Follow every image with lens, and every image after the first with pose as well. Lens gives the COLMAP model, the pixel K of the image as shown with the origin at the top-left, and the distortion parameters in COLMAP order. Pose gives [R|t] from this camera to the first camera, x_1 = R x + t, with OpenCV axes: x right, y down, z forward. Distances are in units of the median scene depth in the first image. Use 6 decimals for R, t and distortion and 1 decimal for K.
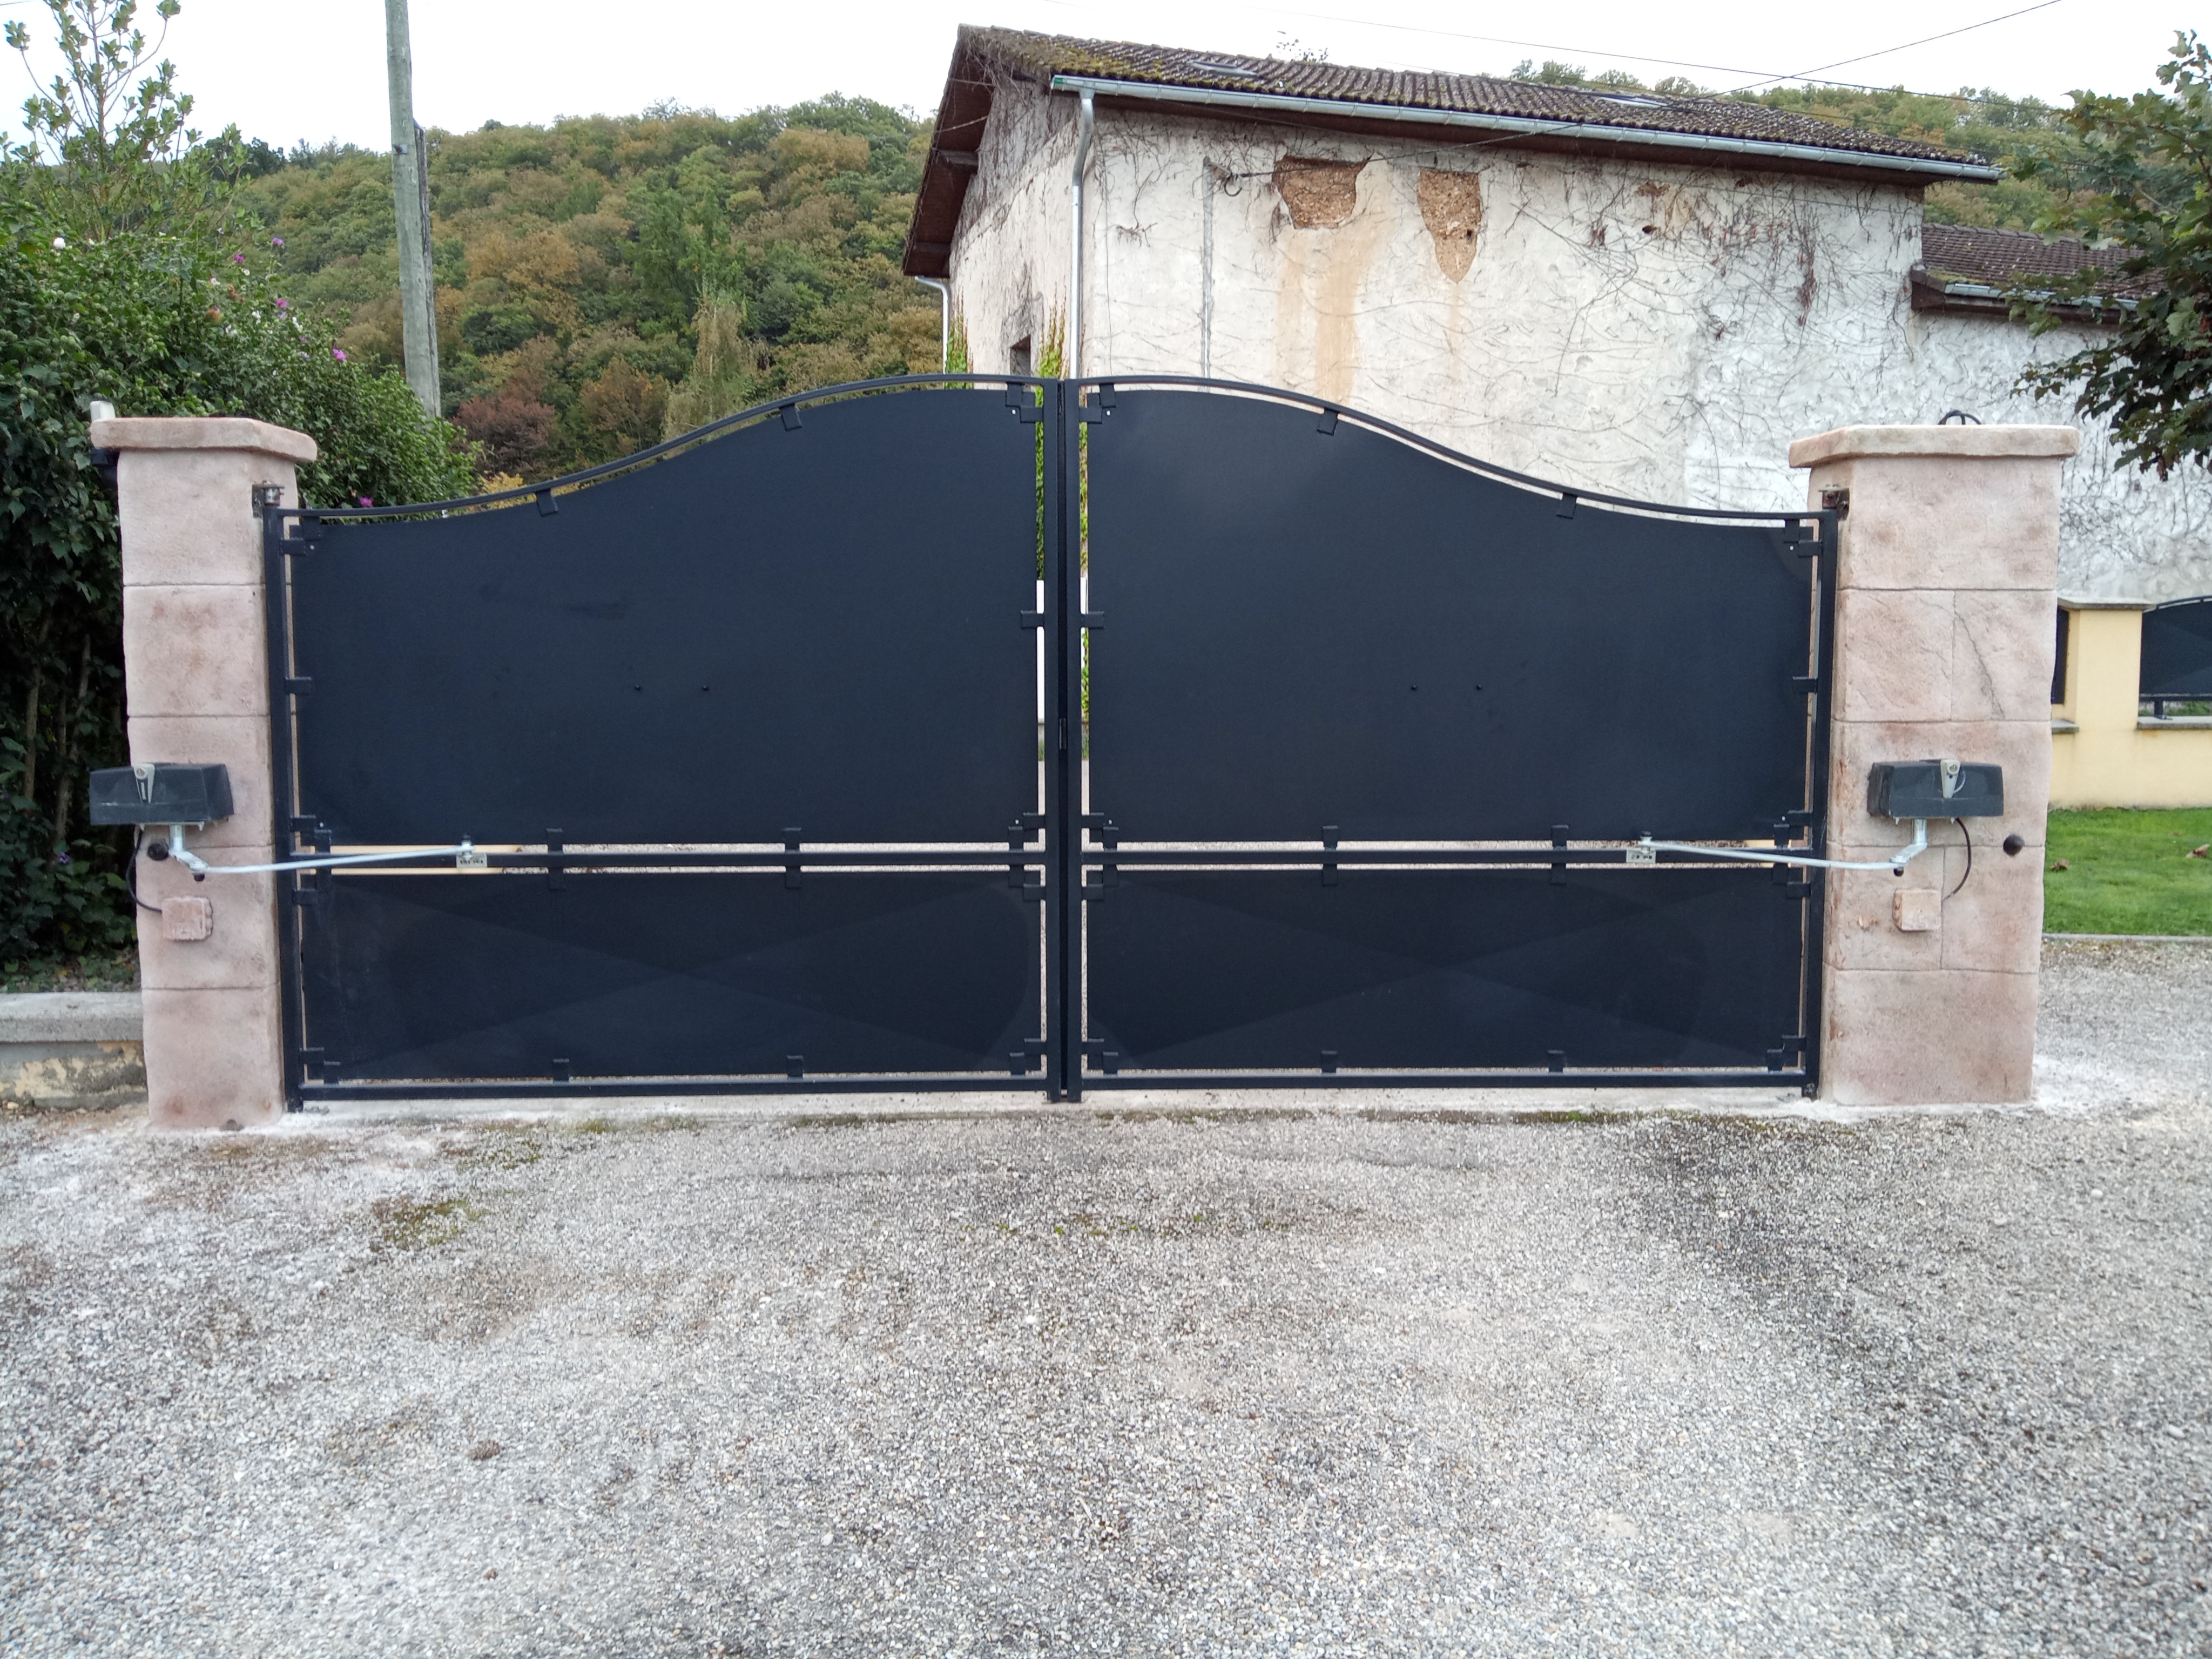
lens RADIAL K [[1738.3, 0, 1102.4], [0, 1738.3, 816.8], [0, 0, 1]] dist [0.012352, -0.045904]
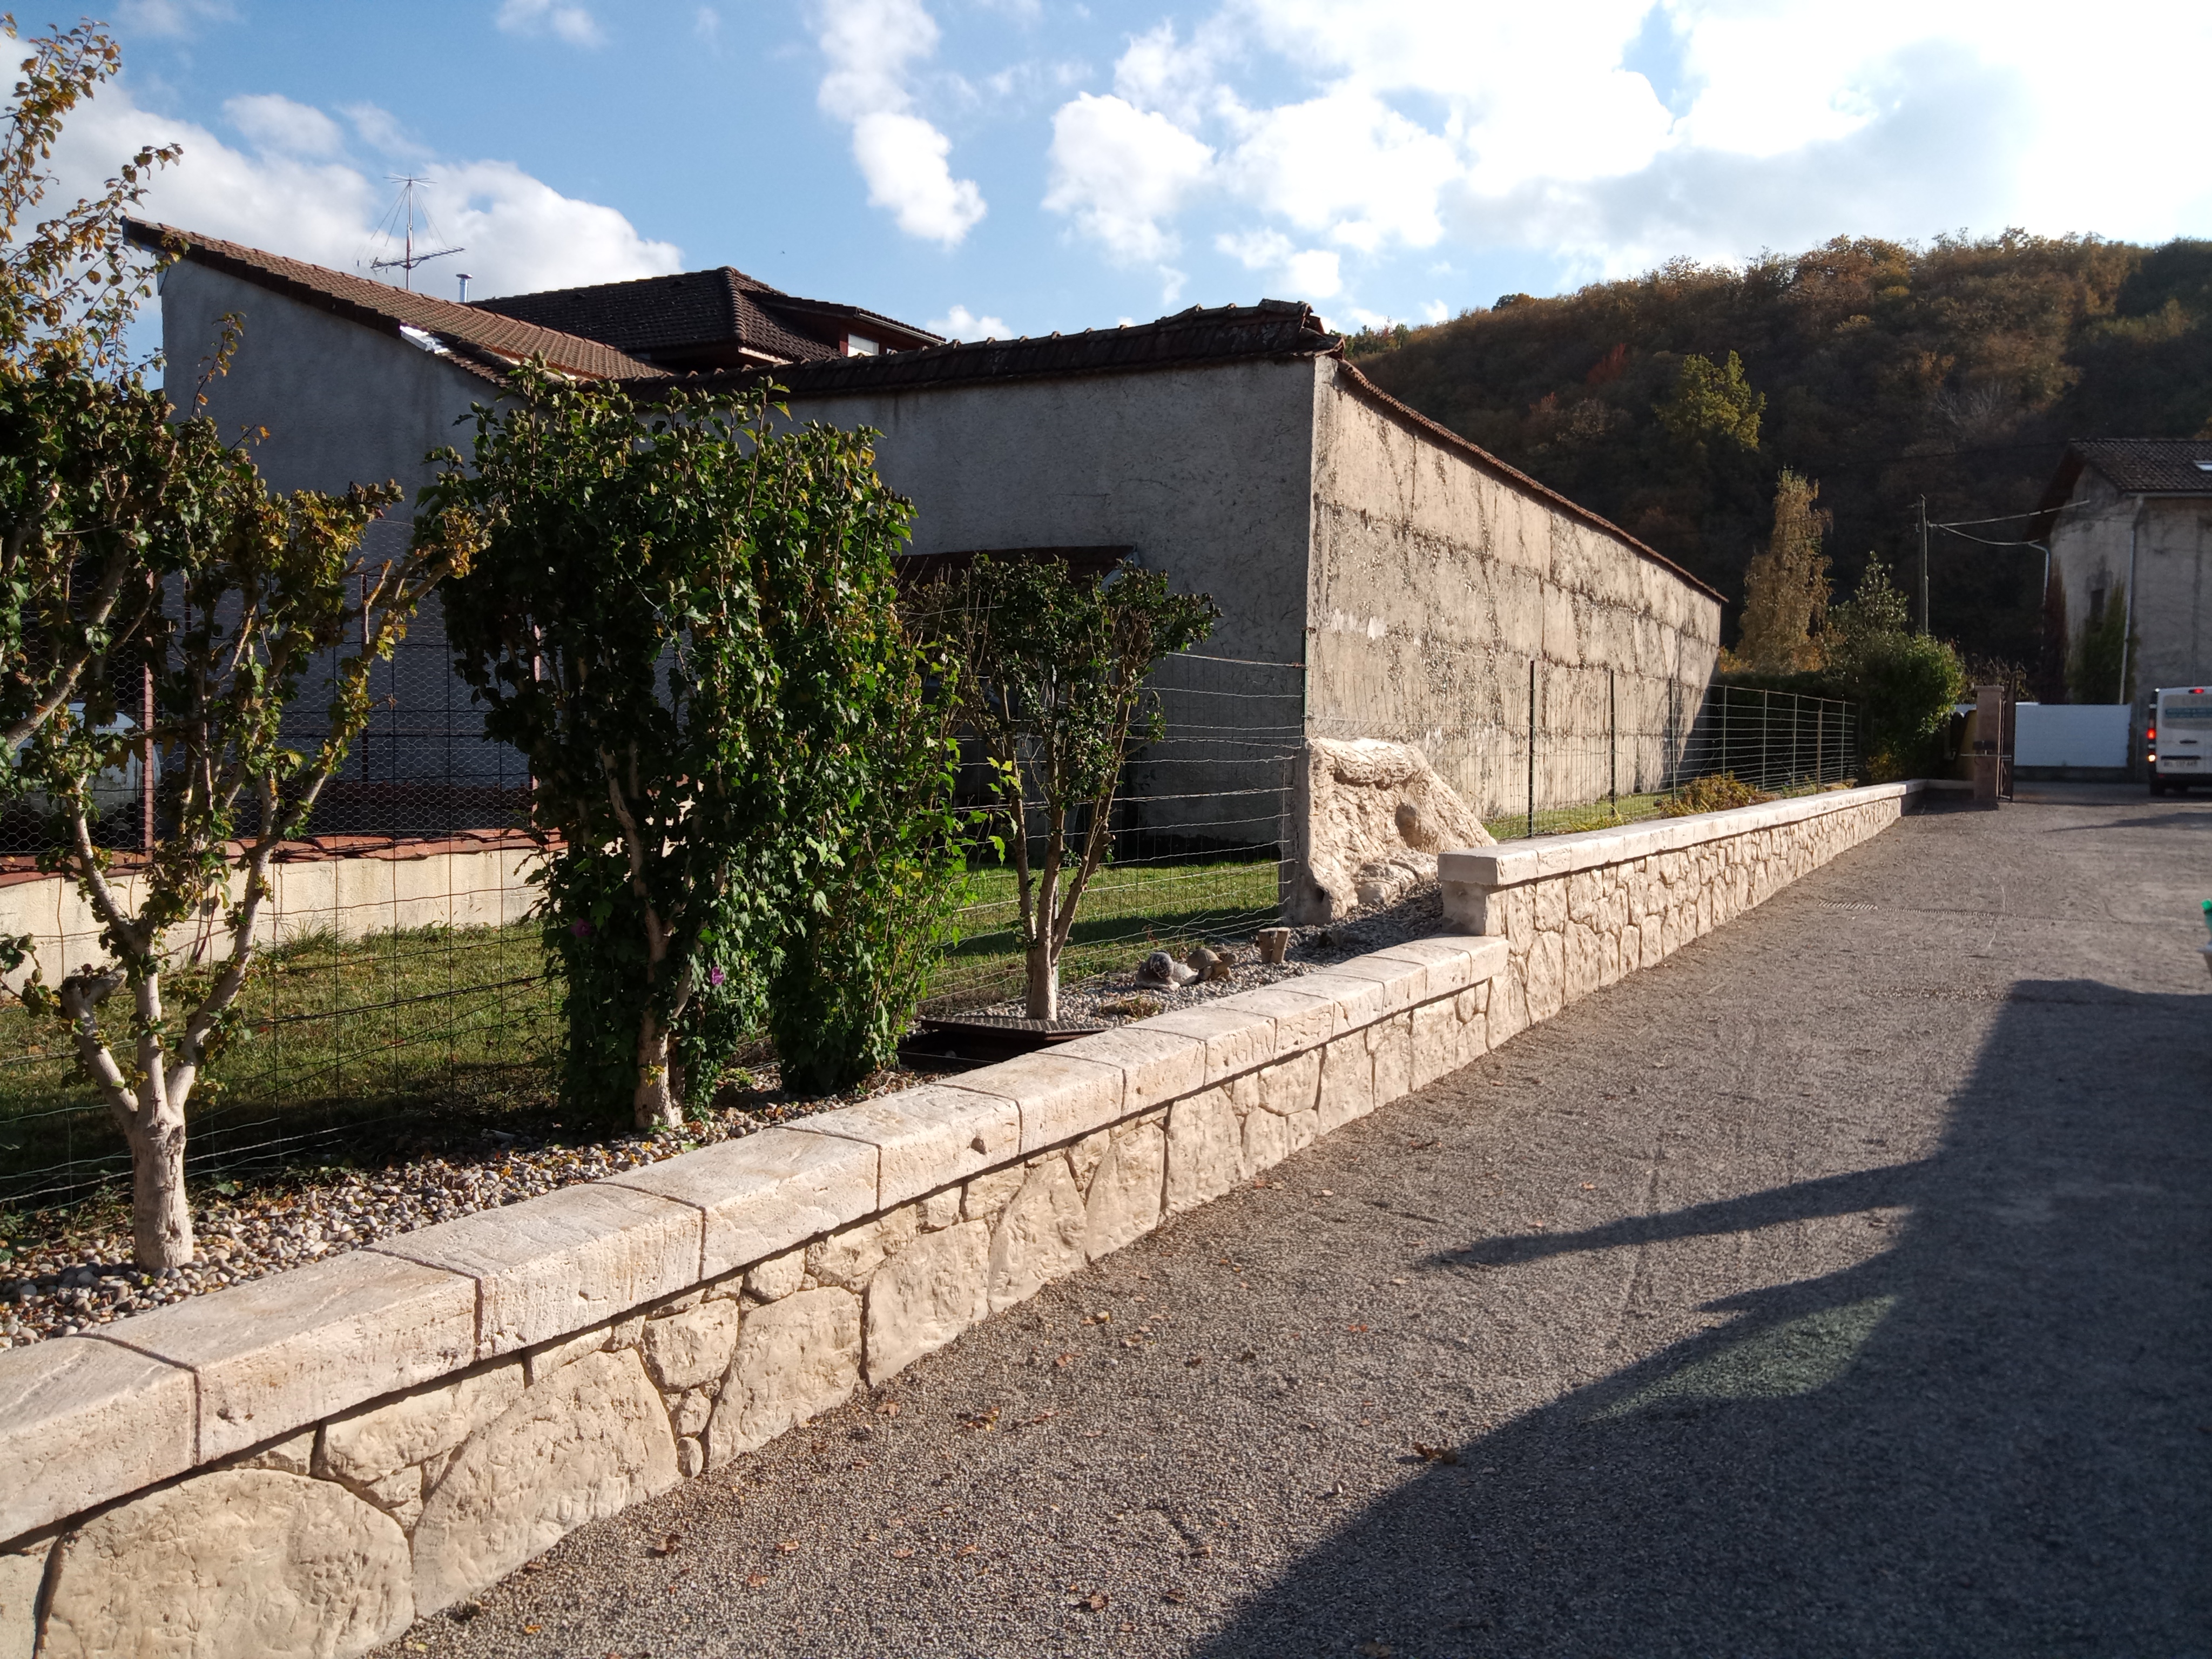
lens RADIAL K [[1738.3, 0, 1109.8], [0, 1738.3, 764.3], [0, 0, 1]] dist [0.012352, -0.045904]
pose [[0.868418, 0.032458, -0.494769, -0.005141], [-0.074544, 0.995060, -0.065561, 0.021098], [0.490197, 0.093816, 0.866548, -0.180726]]
